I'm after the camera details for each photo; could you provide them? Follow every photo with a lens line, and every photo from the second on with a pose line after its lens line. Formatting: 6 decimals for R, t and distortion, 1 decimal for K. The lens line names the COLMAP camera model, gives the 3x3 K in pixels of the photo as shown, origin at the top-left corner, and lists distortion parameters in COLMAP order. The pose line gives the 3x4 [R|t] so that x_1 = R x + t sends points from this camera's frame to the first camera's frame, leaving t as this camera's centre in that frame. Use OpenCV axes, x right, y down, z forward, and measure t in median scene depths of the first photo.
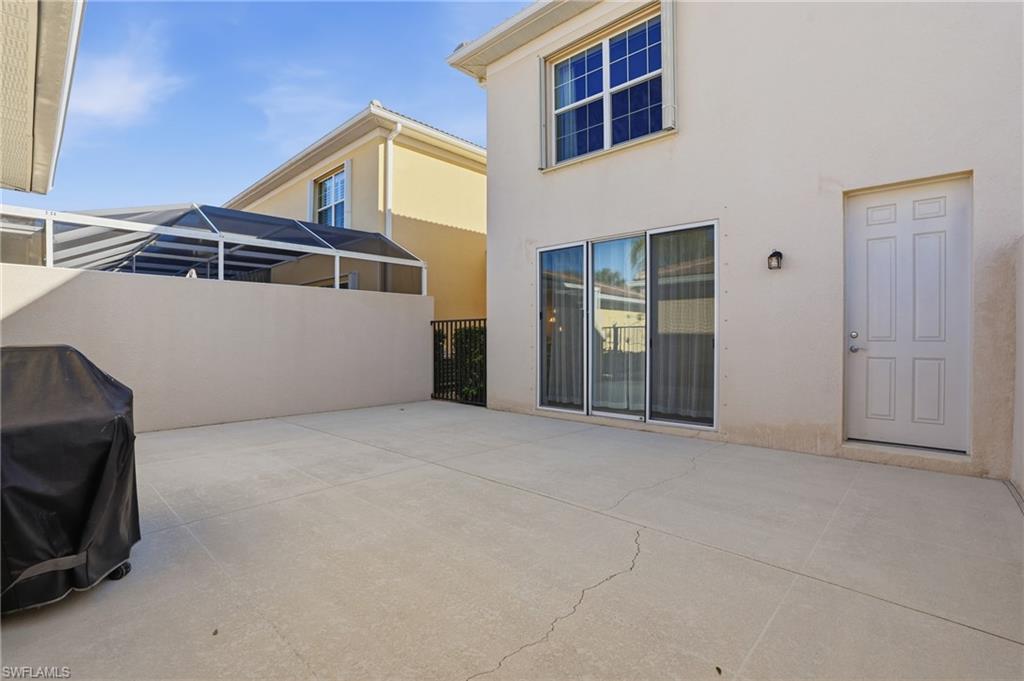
lens RADIAL K [[477.7, 0, 519.9], [0, 477.7, 344.1], [0, 0, 1]] dist [-0.051081, 0.014767]
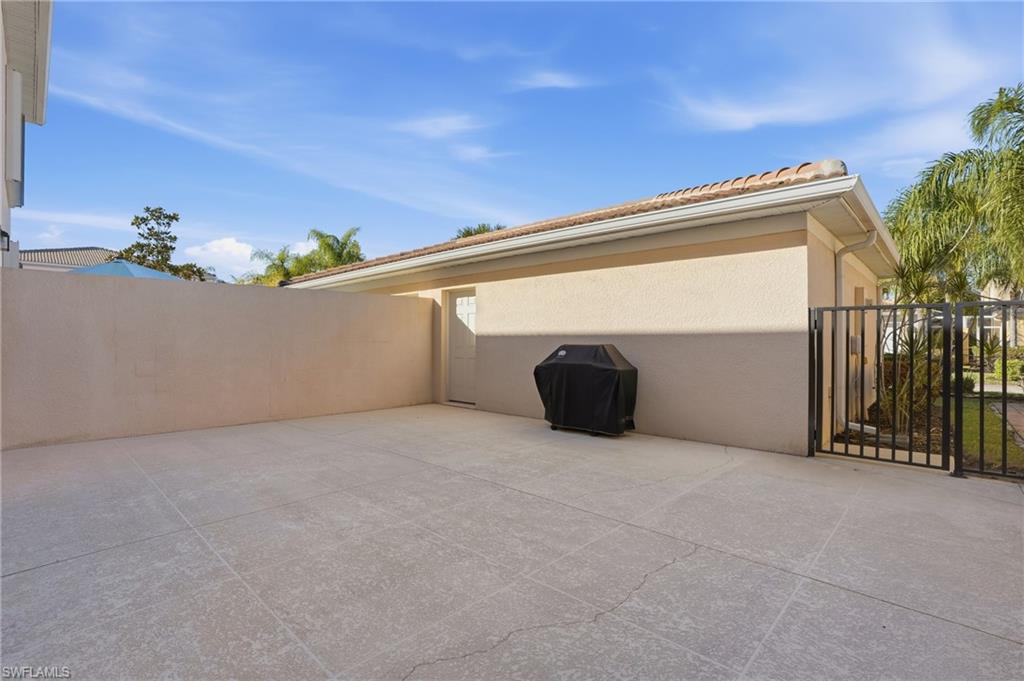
lens RADIAL K [[477.7, 0, 501.0], [0, 477.7, 338.9], [0, 0, 1]] dist [-0.051081, 0.014767]
pose [[-0.998901, -0.001071, 0.046847, -0.243788], [-0.000816, 0.999985, 0.005461, -0.014269], [-0.046852, 0.005417, -0.998887, 1.349155]]
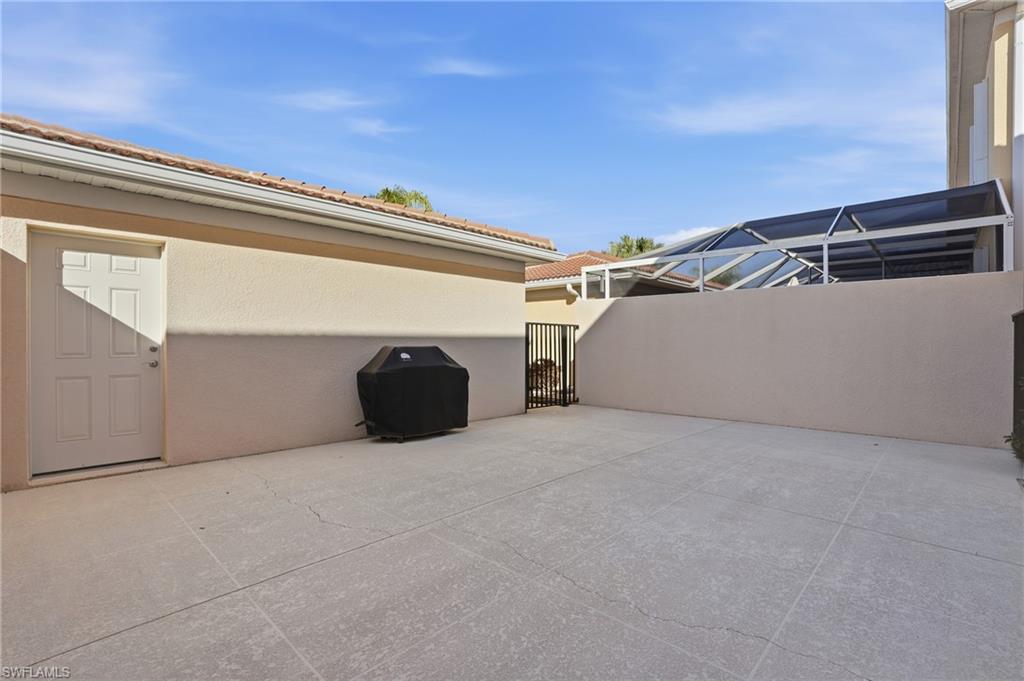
lens RADIAL K [[477.7, 0, 507.7], [0, 477.7, 342.0], [0, 0, 1]] dist [-0.051081, 0.014767]
pose [[-0.035062, 0.001173, -0.999384, 0.566540], [-0.012959, 0.999915, 0.001628, -0.009874], [0.999301, 0.013008, -0.035044, 0.579463]]
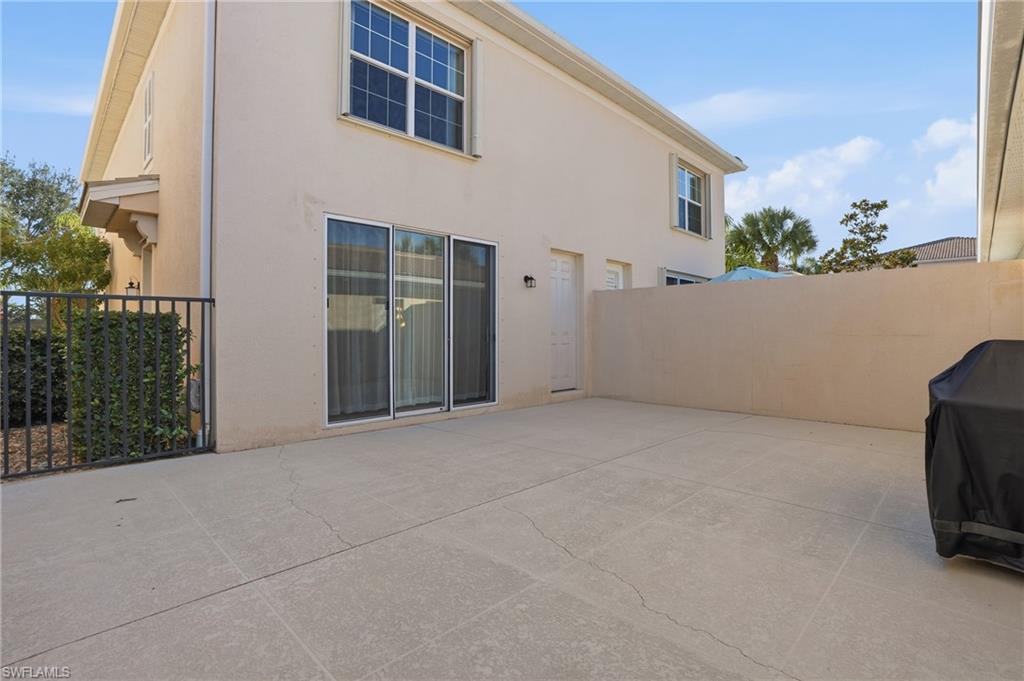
lens RADIAL K [[477.7, 0, 515.1], [0, 477.7, 336.1], [0, 0, 1]] dist [-0.051081, 0.014767]
pose [[0.048153, -0.003919, 0.998832, -0.788962], [0.012154, 0.999921, 0.003337, -0.007786], [-0.998766, 0.011979, 0.048196, 0.771676]]
